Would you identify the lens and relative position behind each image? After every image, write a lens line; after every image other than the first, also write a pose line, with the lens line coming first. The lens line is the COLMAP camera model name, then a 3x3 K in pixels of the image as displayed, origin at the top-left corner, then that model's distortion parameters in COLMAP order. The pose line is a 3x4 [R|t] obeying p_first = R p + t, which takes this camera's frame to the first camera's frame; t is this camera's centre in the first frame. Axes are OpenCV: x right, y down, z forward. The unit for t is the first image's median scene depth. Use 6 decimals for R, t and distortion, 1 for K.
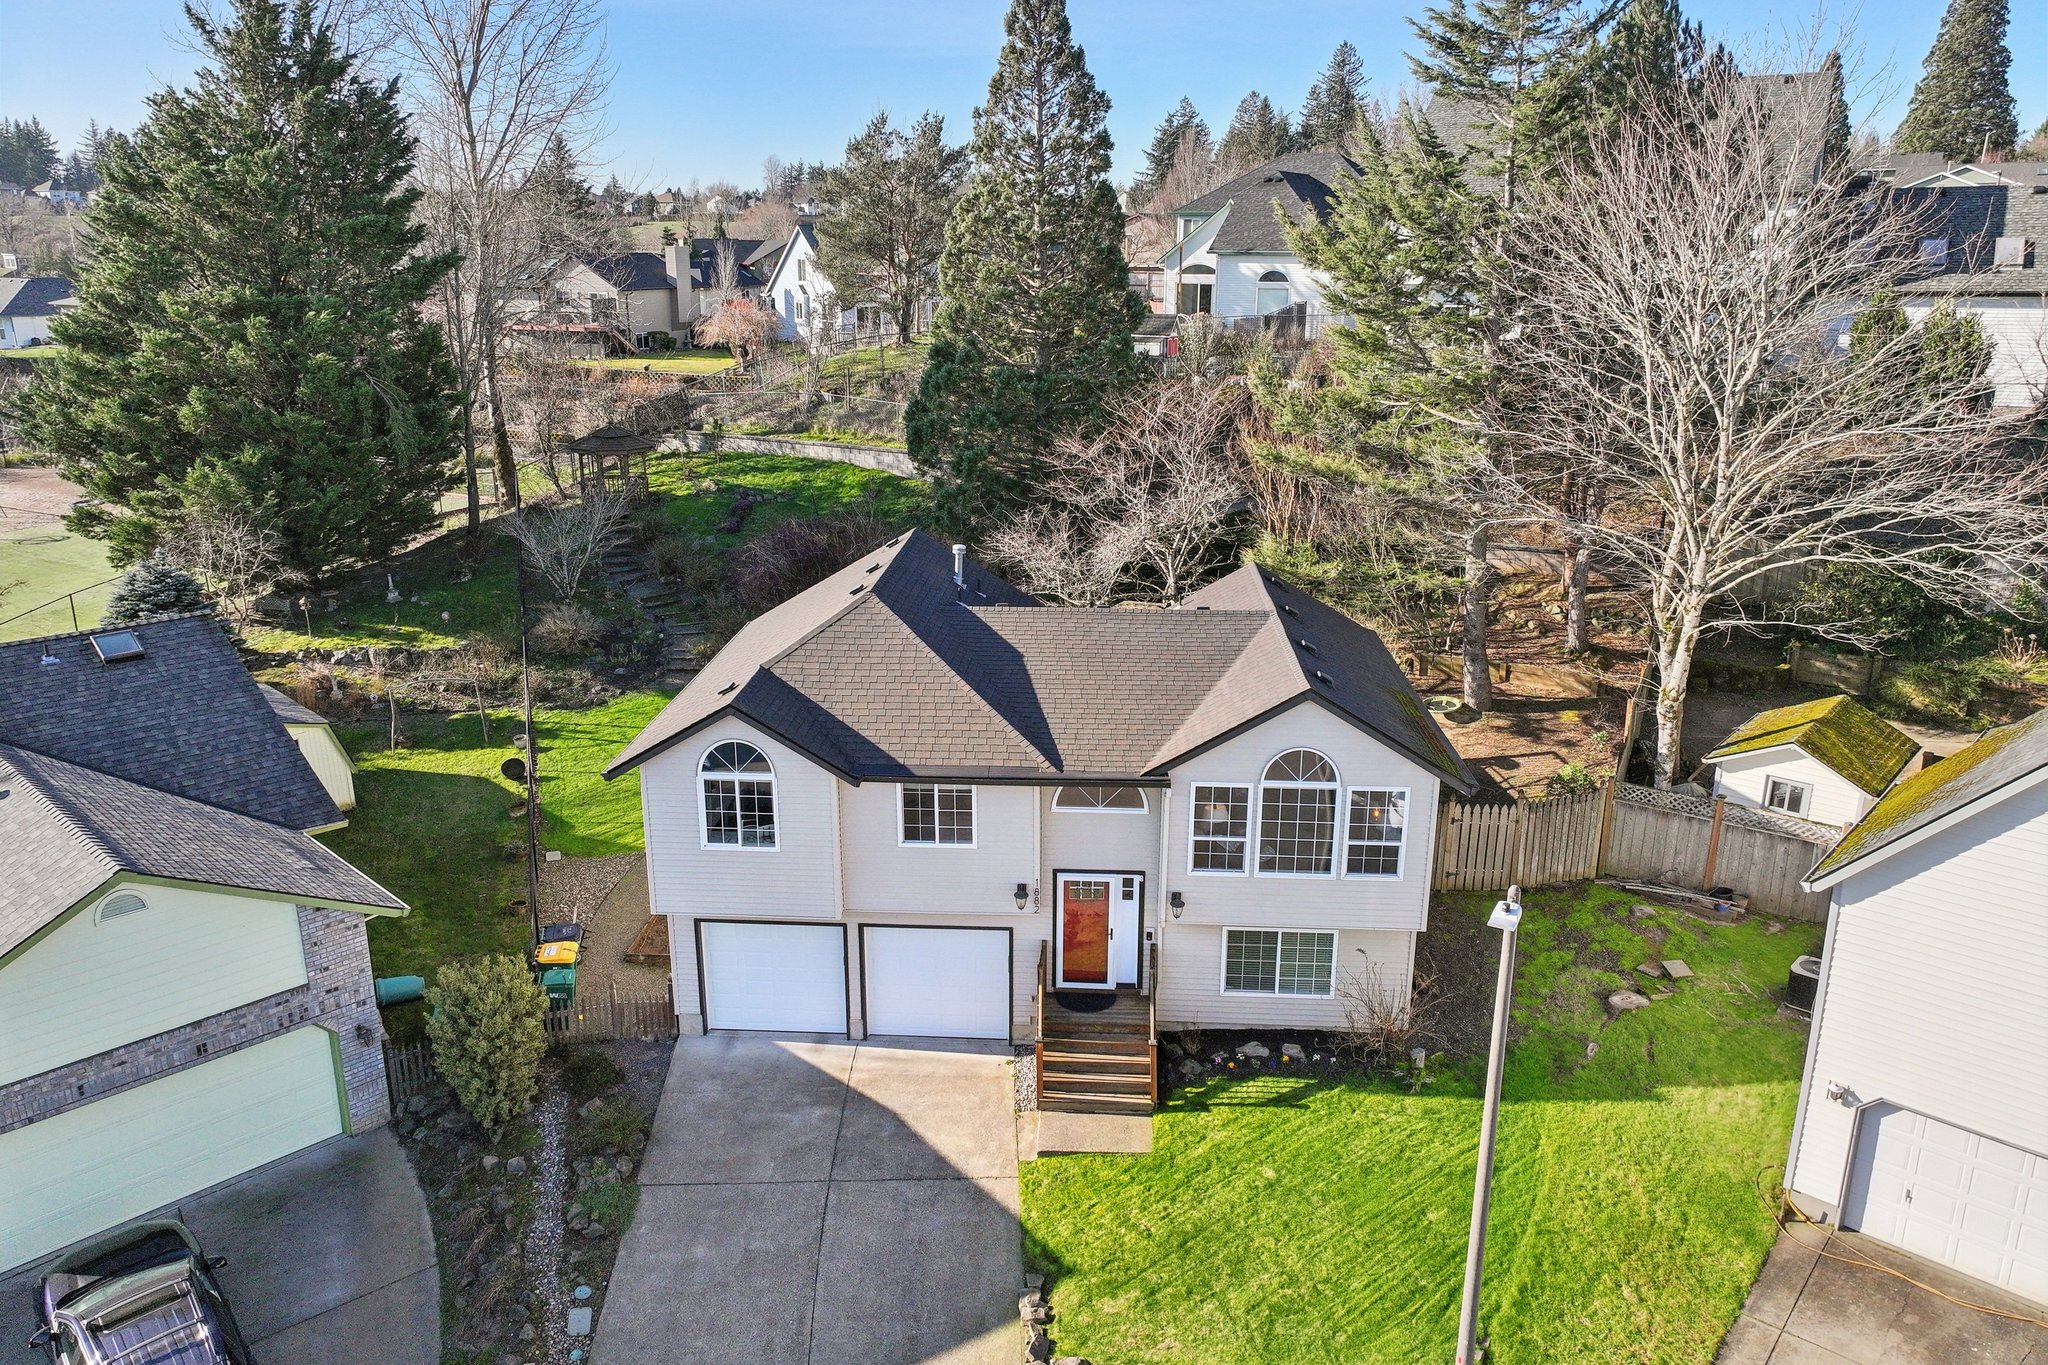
lens RADIAL K [[1442.7, 0, 1022.8], [0, 1442.7, 688.5], [0, 0, 1]] dist [-0.002590, 0.012450]
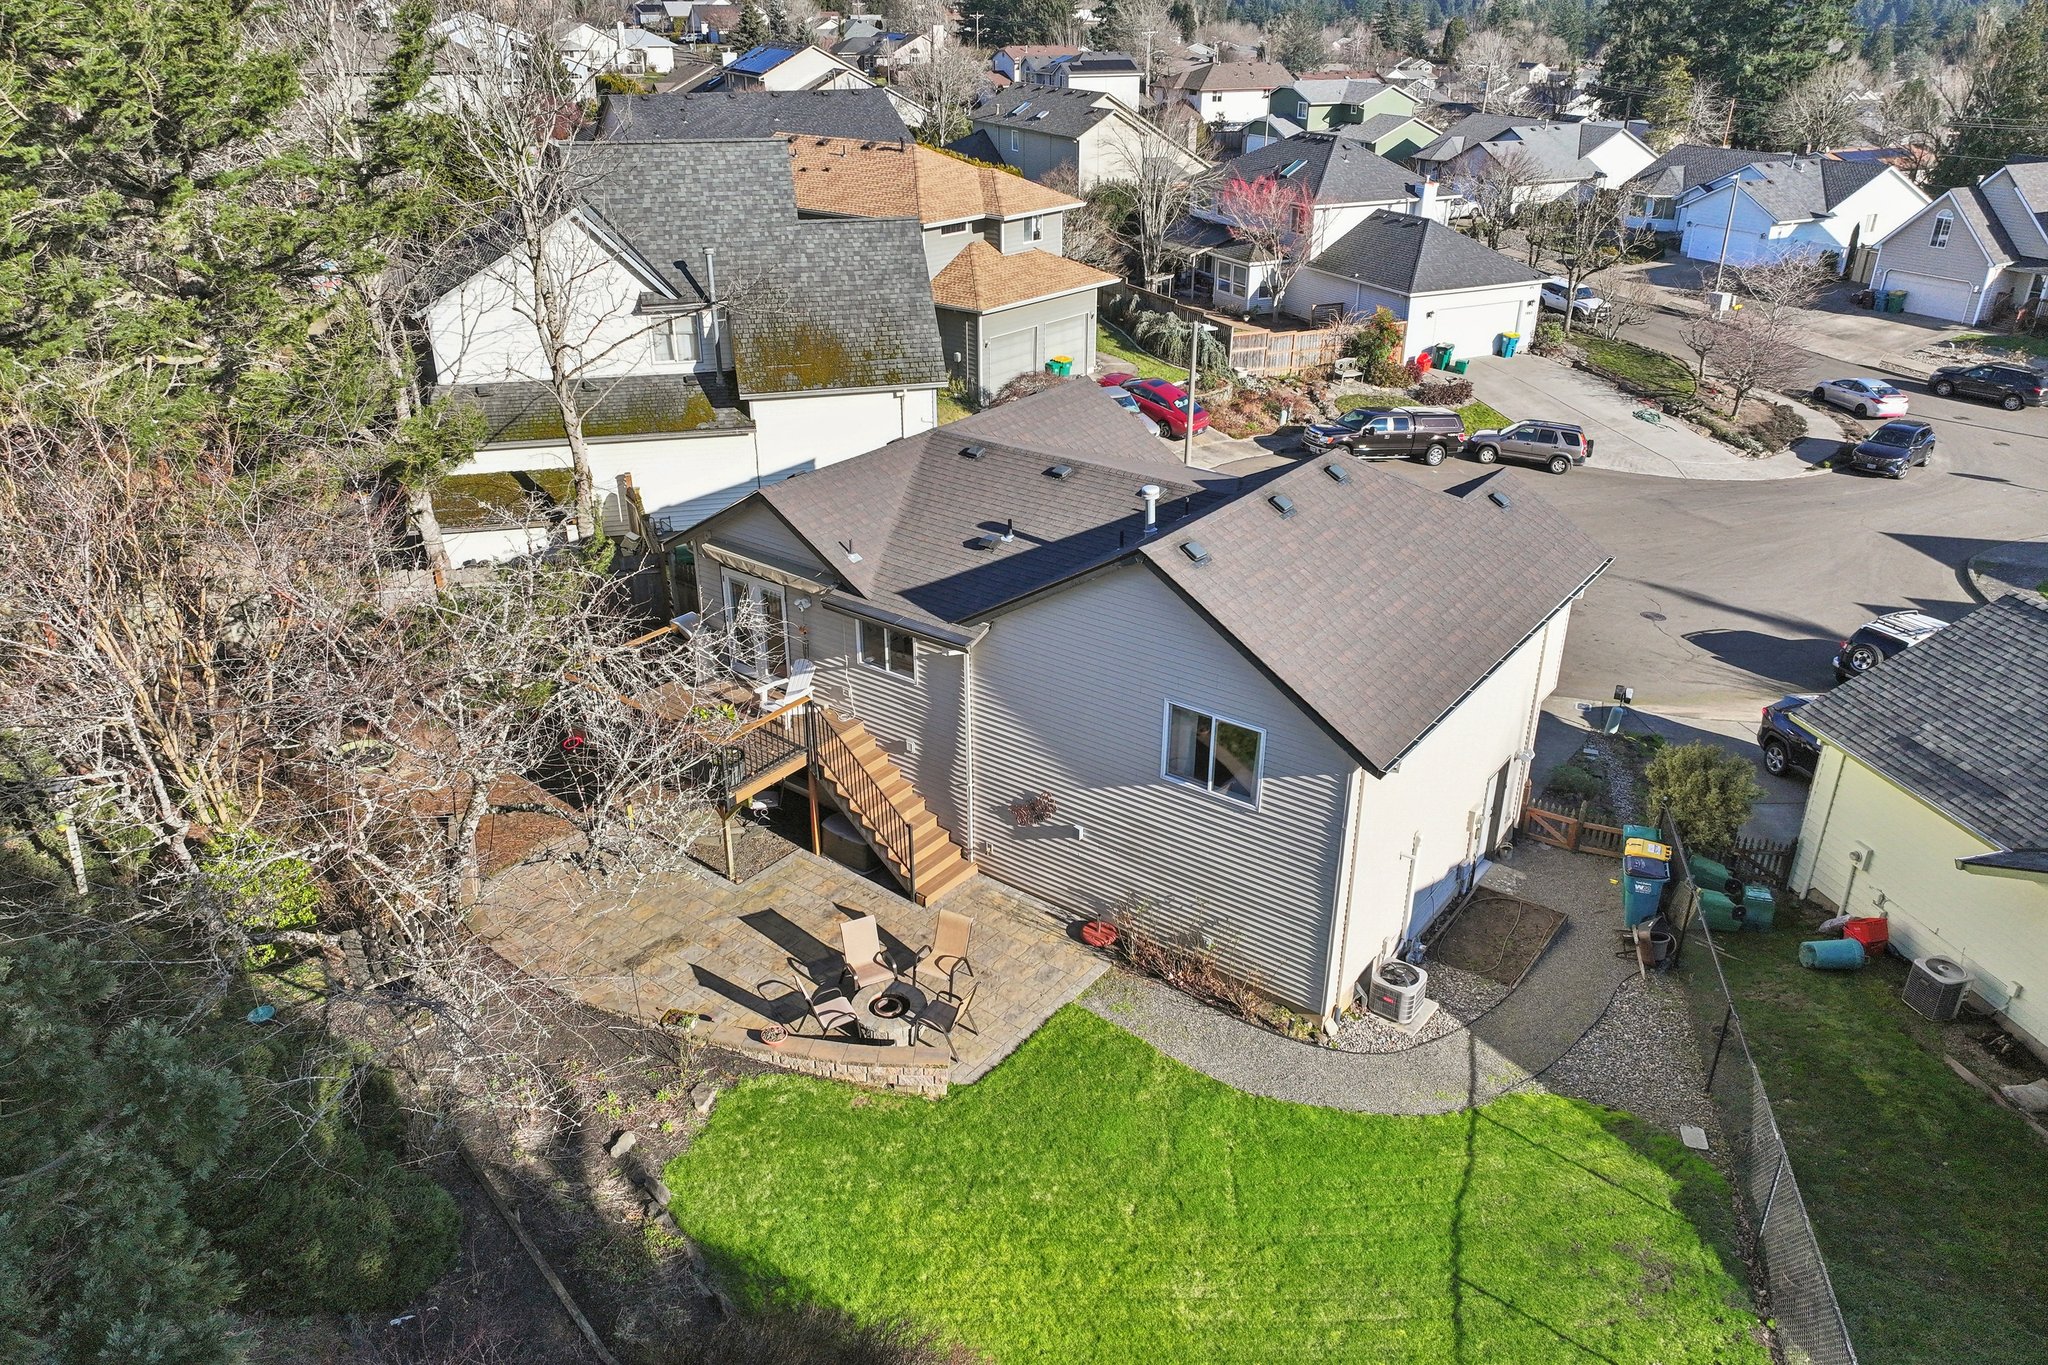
lens RADIAL K [[1444.0, 0, 1034.6], [0, 1444.0, 670.9], [0, 0, 1]] dist [0.006153, 0.000976]
pose [[-0.839480, -0.238314, 0.488343, -0.464316], [0.150688, 0.761353, 0.630583, -0.615394], [-0.522079, 0.602950, -0.603229, 1.885318]]
